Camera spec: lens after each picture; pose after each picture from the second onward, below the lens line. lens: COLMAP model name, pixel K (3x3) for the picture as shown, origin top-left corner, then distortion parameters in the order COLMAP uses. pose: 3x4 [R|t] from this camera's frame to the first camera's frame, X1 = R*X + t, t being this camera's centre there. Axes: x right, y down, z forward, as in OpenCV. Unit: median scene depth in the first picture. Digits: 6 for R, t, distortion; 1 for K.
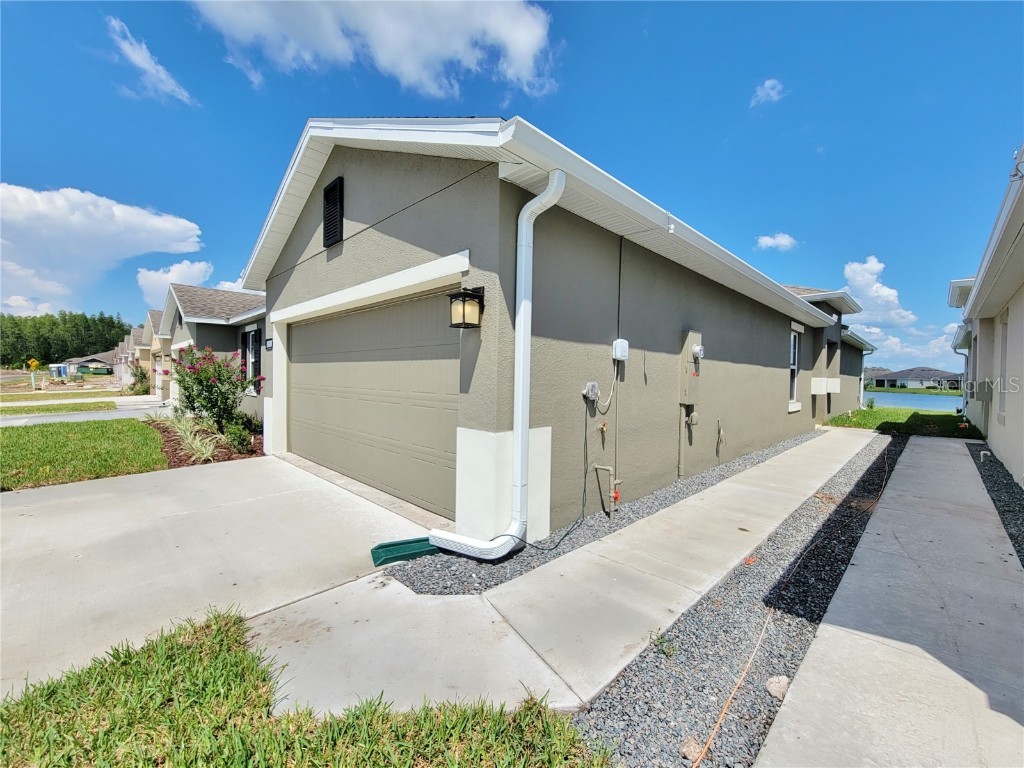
lens RADIAL K [[413.3, 0, 516.8], [0, 413.3, 384.7], [0, 0, 1]] dist [-0.003660, -0.000701]
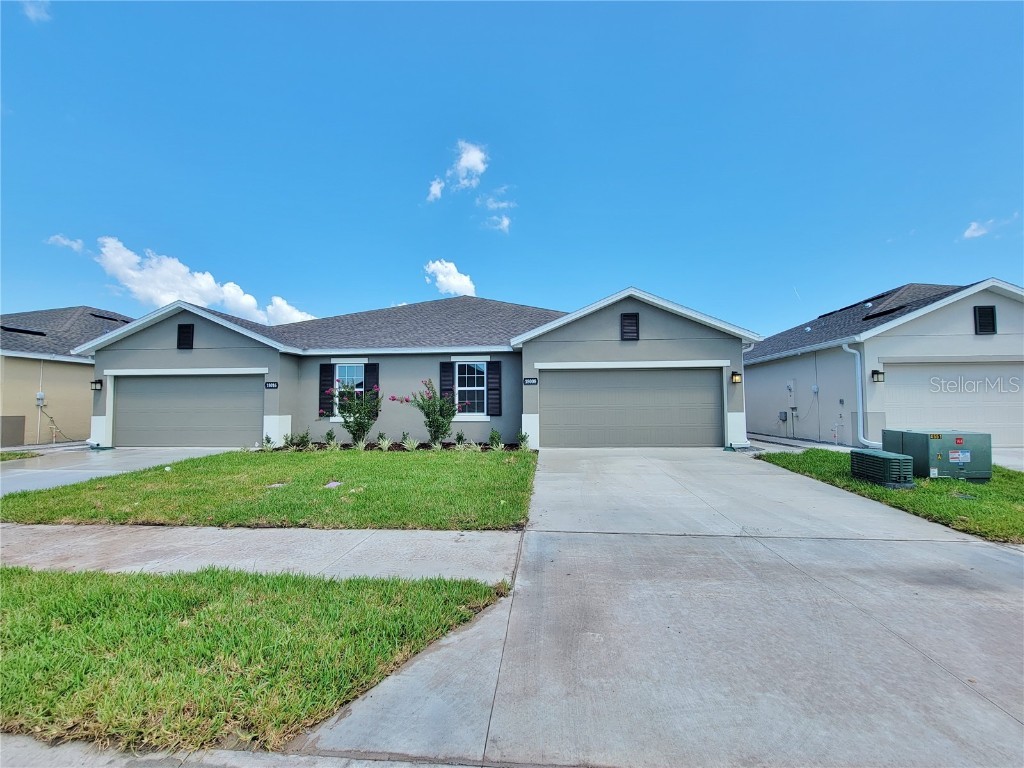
lens RADIAL K [[413.3, 0, 516.8], [0, 413.3, 384.7], [0, 0, 1]] dist [-0.003660, -0.000701]
pose [[0.771875, 0.009956, 0.635697, -1.673791], [0.032803, 0.997922, -0.055460, 0.003753], [-0.634928, 0.063661, 0.769944, -0.222619]]
